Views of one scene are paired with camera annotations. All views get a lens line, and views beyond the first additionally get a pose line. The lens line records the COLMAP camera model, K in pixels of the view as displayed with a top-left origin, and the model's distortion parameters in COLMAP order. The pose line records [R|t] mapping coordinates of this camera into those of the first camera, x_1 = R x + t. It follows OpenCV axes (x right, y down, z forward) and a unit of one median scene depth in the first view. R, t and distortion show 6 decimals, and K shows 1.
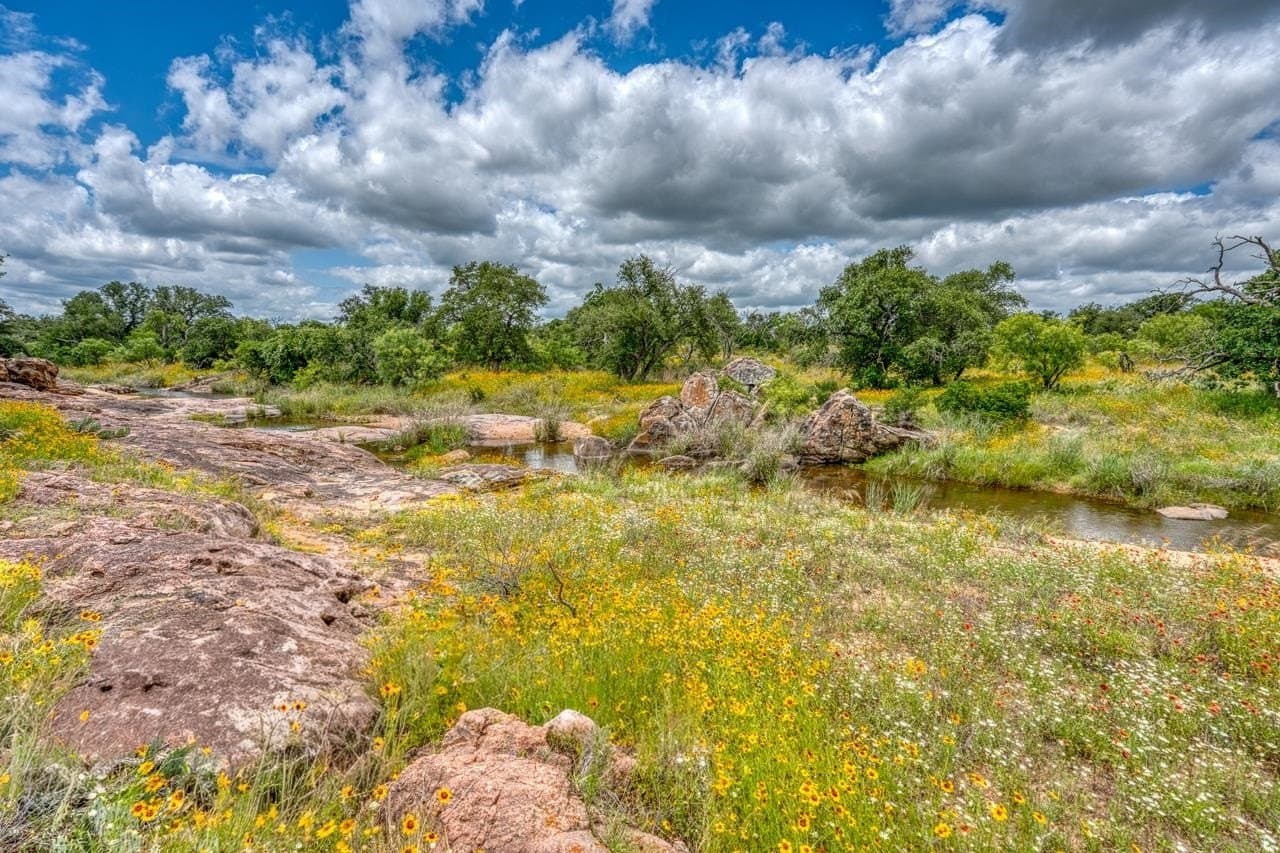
lens RADIAL K [[593.0, 0, 637.6], [0, 593.0, 451.6], [0, 0, 1]] dist [0.002747, 0.000888]
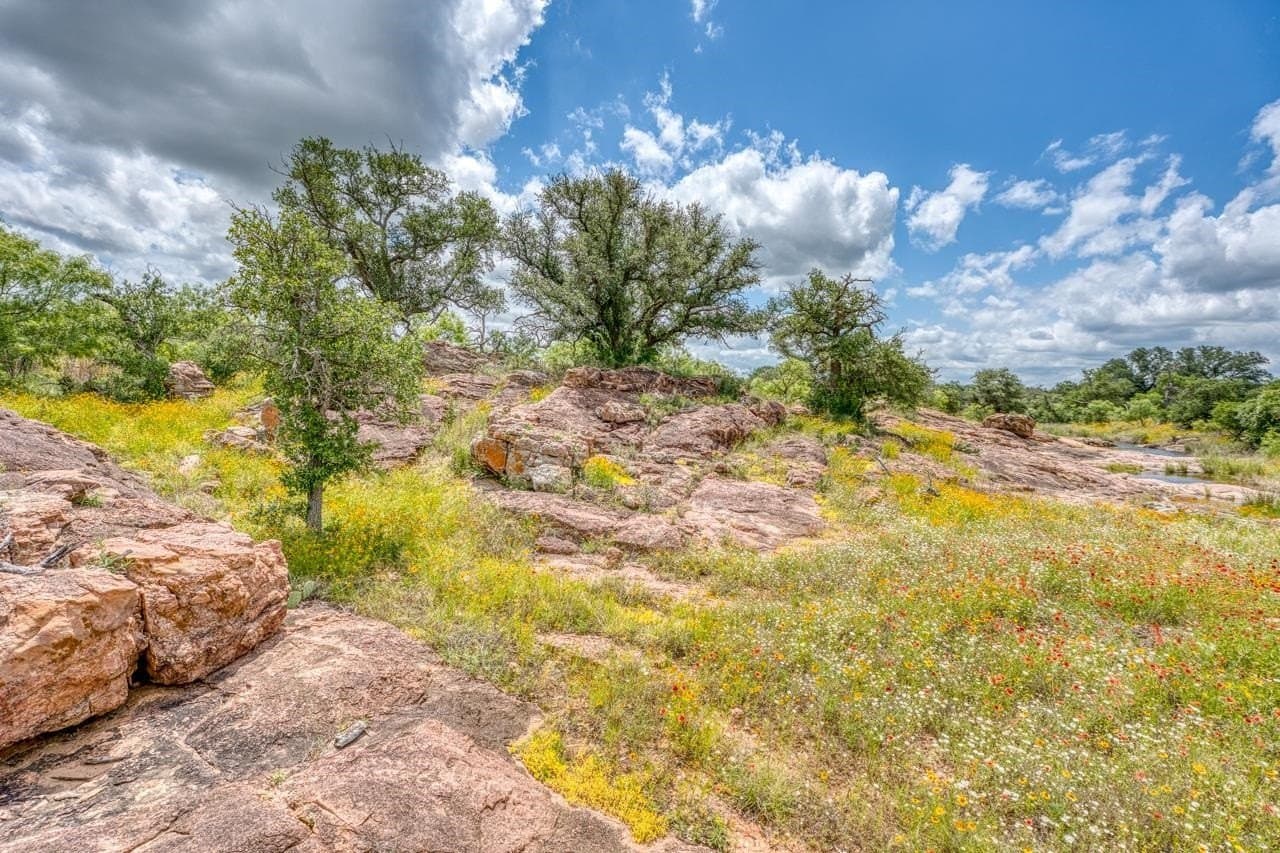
lens RADIAL K [[601.3, 0, 623.6], [0, 601.3, 409.0], [0, 0, 1]] dist [0.001888, 0.000312]
pose [[0.120948, 0.008131, -0.992626, 0.097123], [-0.177469, 0.984033, -0.013563, 0.006268], [0.976666, 0.177801, 0.120460, -0.036840]]
